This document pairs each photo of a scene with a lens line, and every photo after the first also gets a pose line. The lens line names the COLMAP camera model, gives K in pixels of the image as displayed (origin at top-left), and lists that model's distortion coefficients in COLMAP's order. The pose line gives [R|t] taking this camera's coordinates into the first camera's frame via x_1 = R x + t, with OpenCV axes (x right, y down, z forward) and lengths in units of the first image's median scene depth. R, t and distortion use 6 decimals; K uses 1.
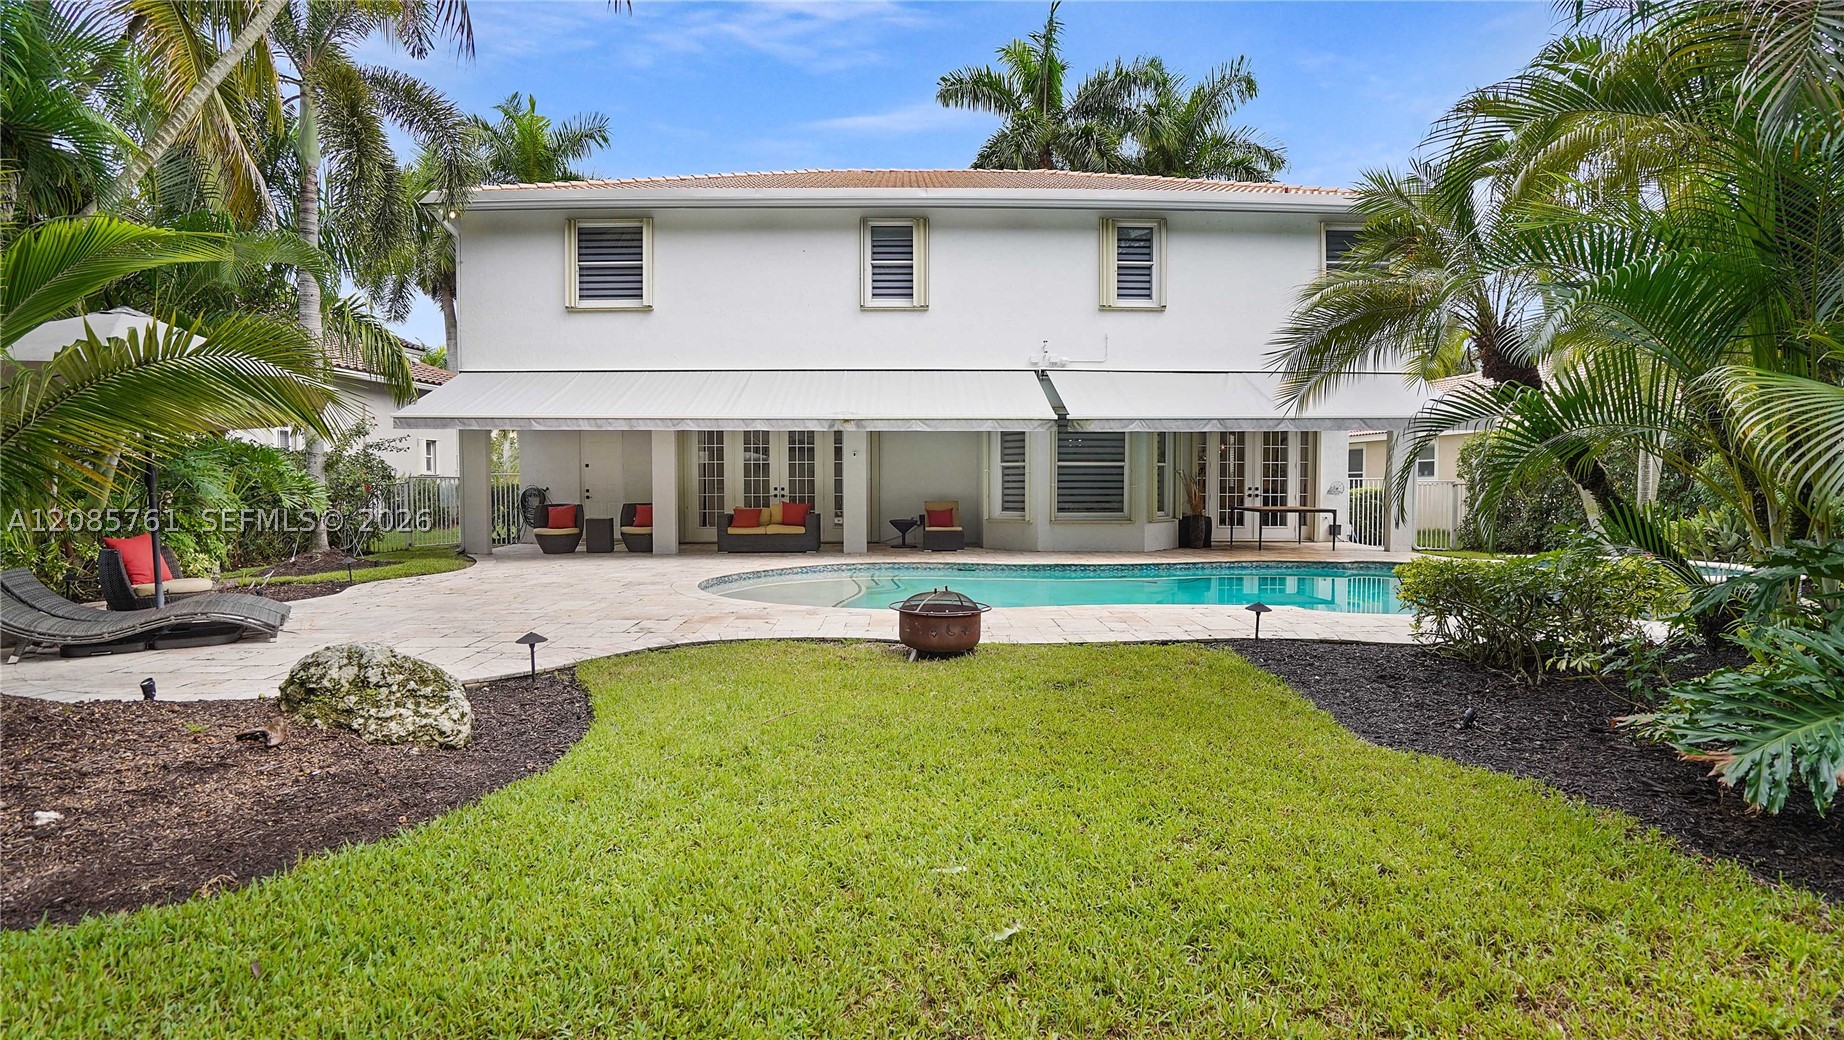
lens RADIAL K [[866.8, 0, 922.0], [0, 866.8, 520.0], [0, 0, 1]] dist [-0.063986, 0.025318]
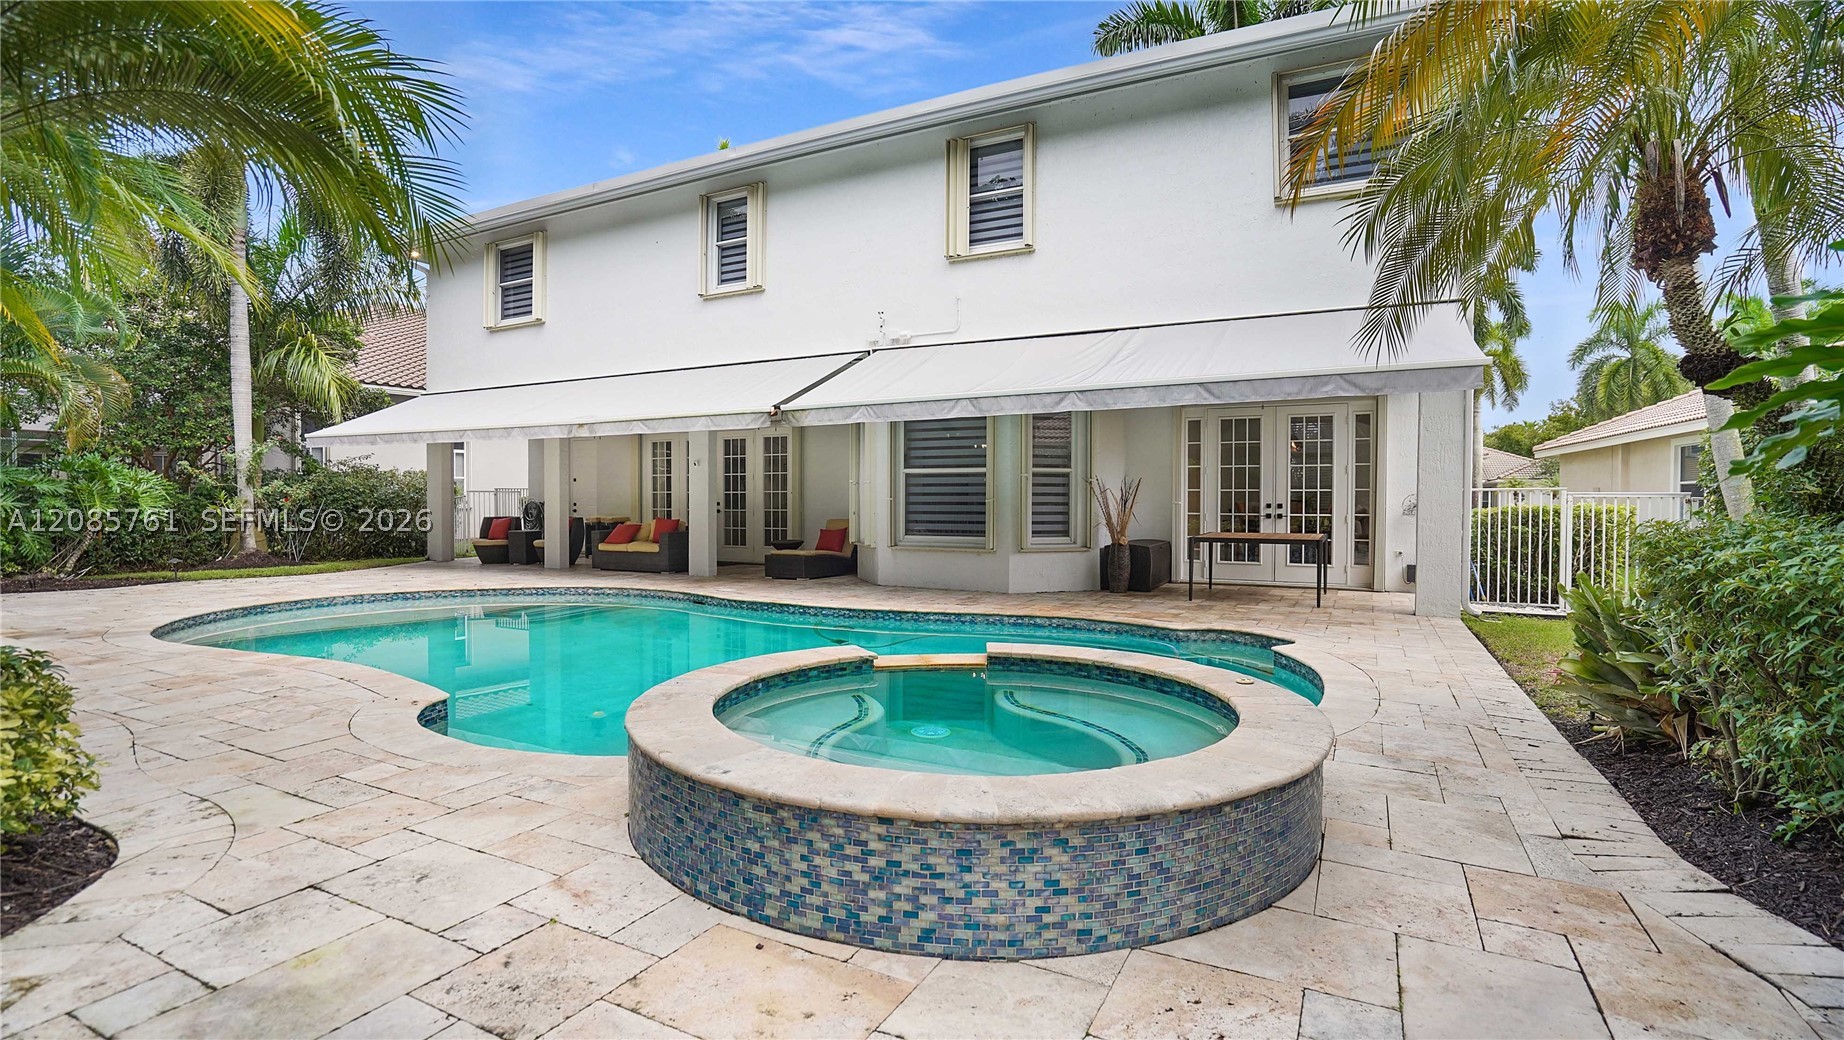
lens RADIAL K [[866.8, 0, 922.0], [0, 866.8, 520.0], [0, 0, 1]] dist [-0.063986, 0.025318]
pose [[0.866905, 0.013873, -0.498280, 0.551413], [-0.025020, 0.999564, -0.015699, -0.010311], [0.497844, 0.026077, 0.866874, 0.346756]]
